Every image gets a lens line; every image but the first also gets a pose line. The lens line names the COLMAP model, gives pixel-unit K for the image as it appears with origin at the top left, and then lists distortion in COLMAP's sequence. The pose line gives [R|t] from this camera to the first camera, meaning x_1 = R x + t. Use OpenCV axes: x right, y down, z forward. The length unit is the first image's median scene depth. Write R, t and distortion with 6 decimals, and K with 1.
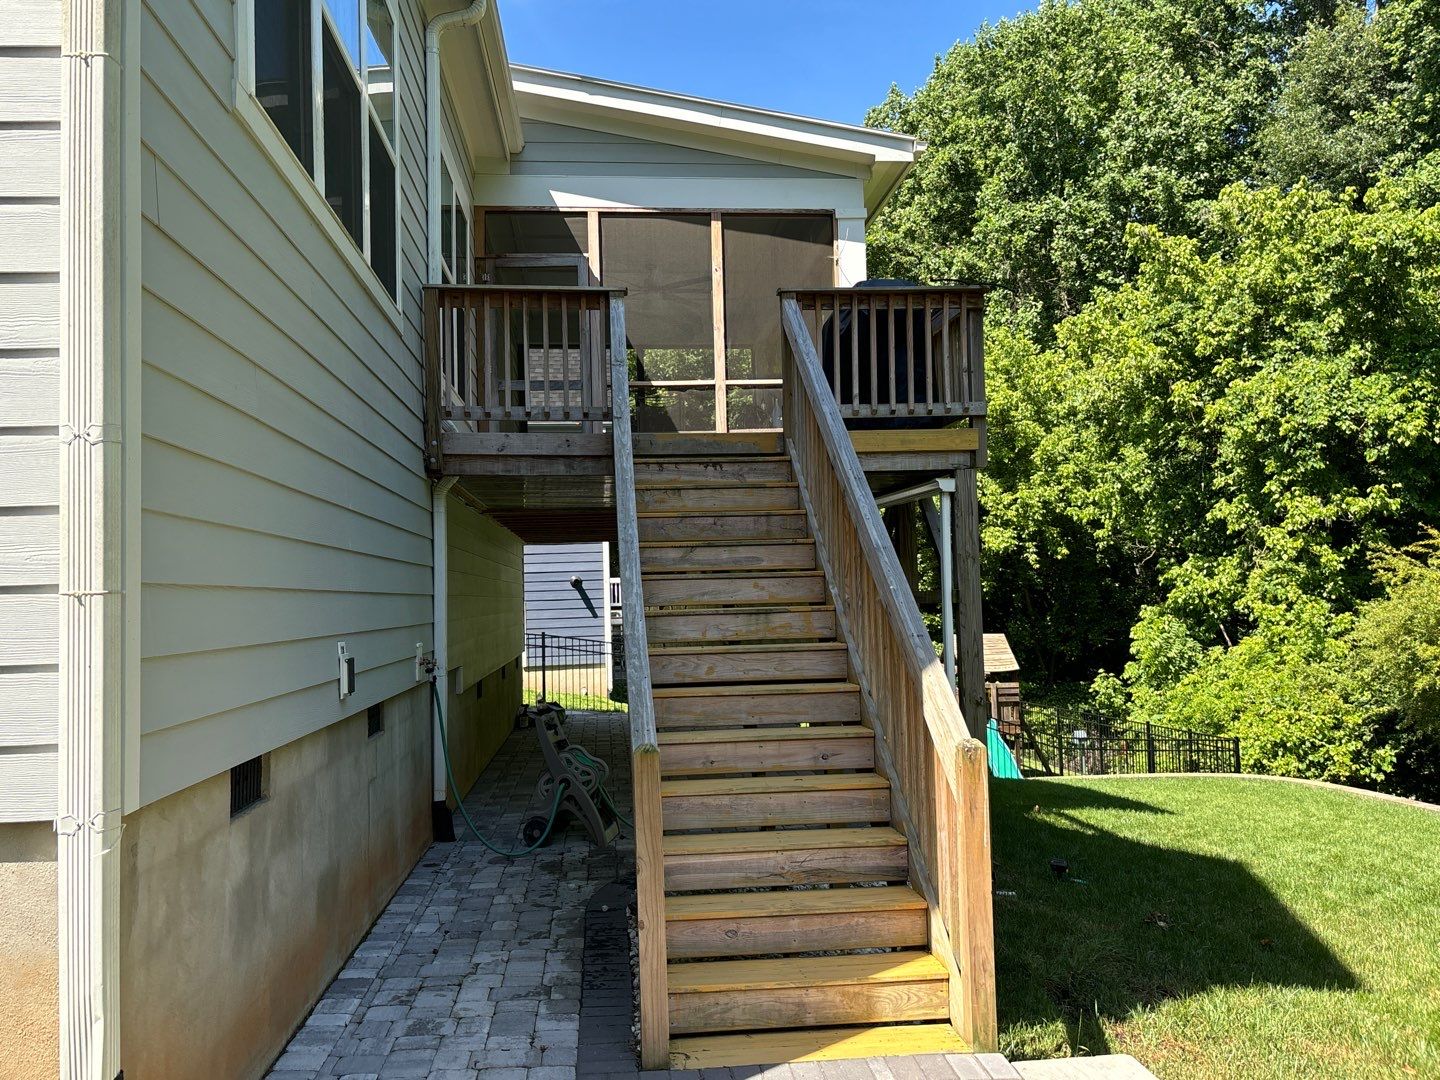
lens RADIAL K [[1129.1, 0, 697.3], [0, 1129.1, 557.2], [0, 0, 1]] dist [0.123030, -0.199188]
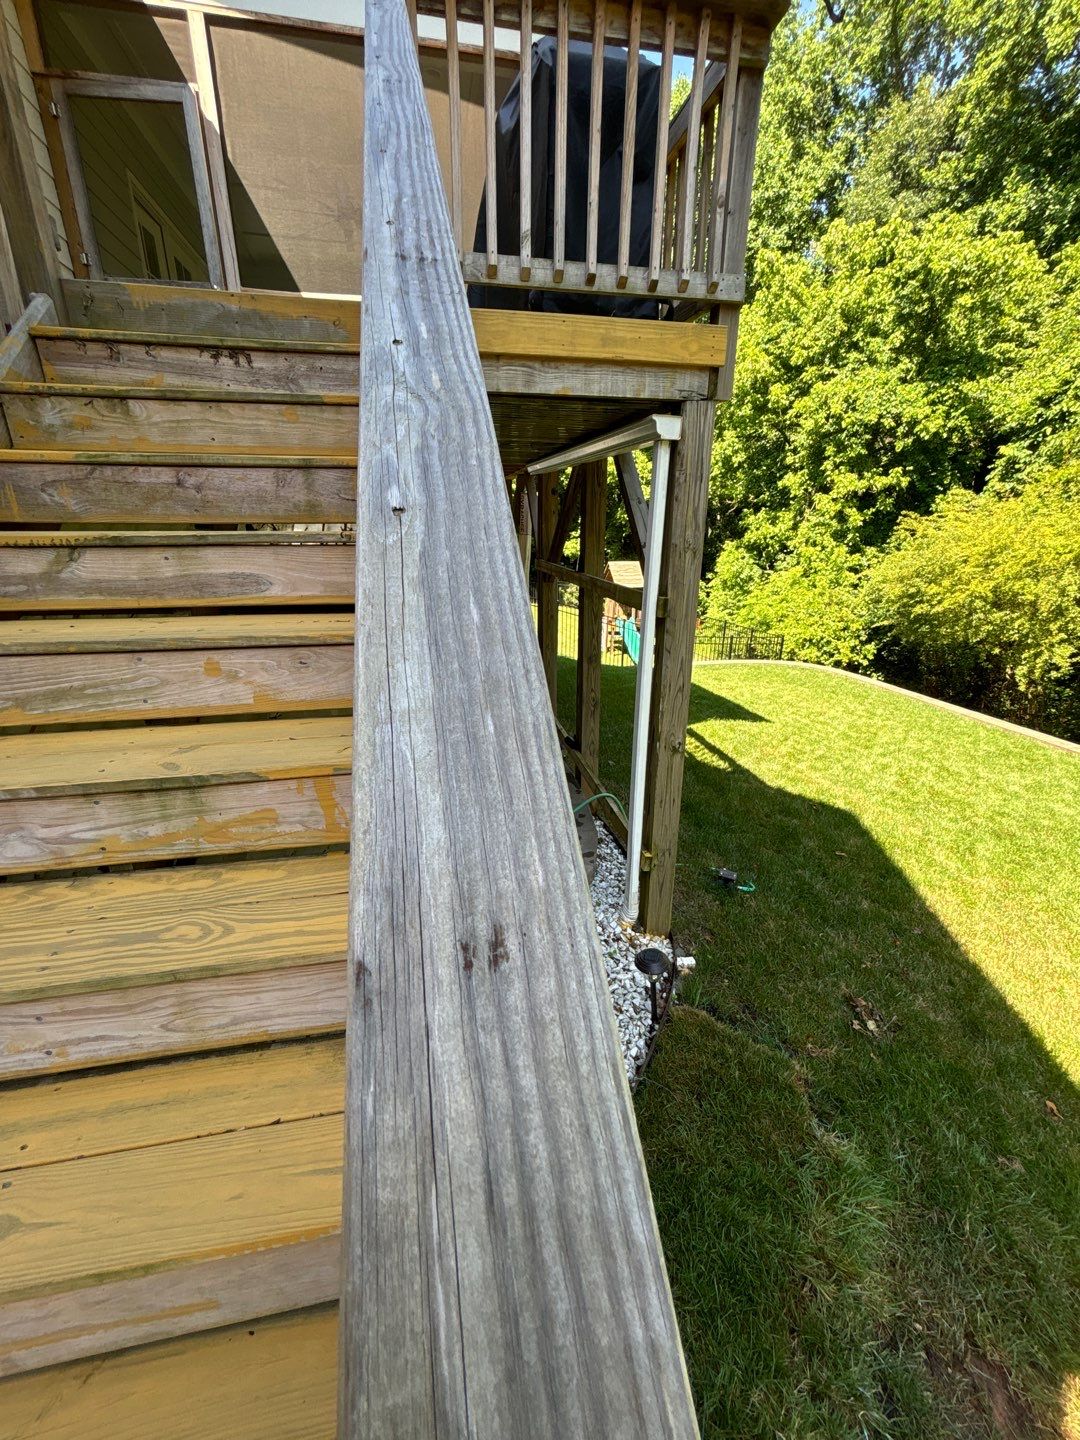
lens RADIAL K [[584.8, 0, 540.0], [0, 584.8, 720.0], [0, 0, 1]] dist [-0.033853, 0.020761]
pose [[0.993360, -0.010867, 0.114529, 0.040477], [-0.030865, 0.933859, 0.356308, -0.008964], [-0.110826, -0.357478, 0.927323, 0.238065]]
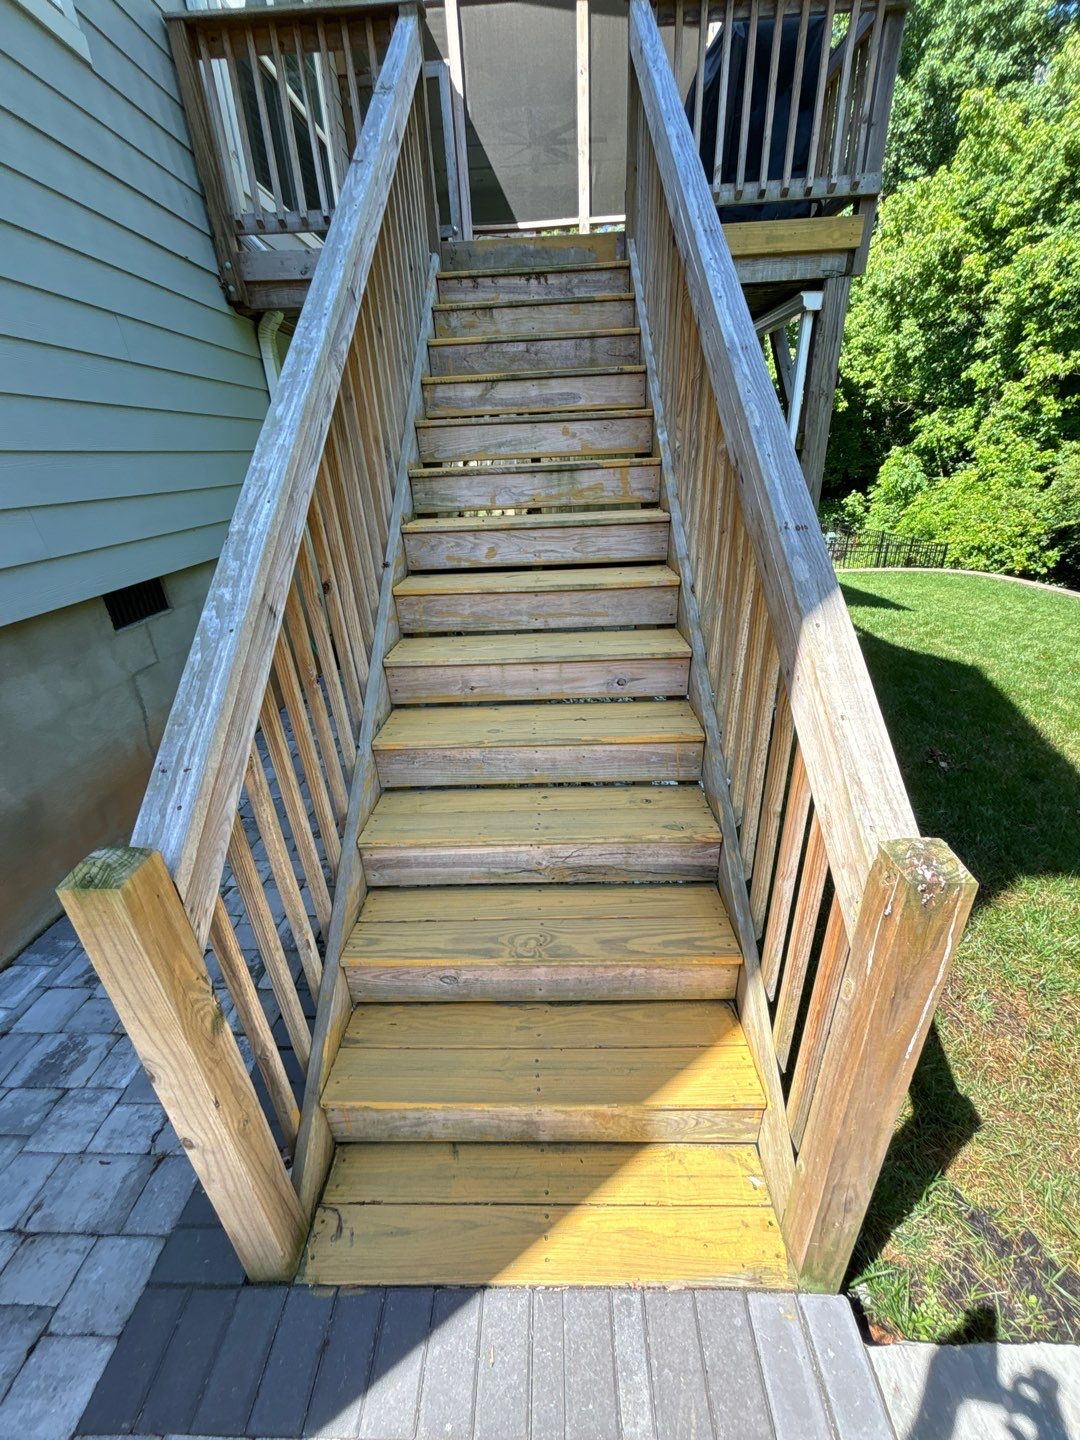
lens RADIAL K [[576.2, 0, 540.0], [0, 576.2, 720.0], [0, 0, 1]] dist [-0.000033, 0.000482]
pose [[0.993966, 0.028404, -0.105951, 0.024670], [0.023221, 0.889514, 0.456316, 0.005836], [0.107207, -0.456023, 0.883487, 0.160249]]
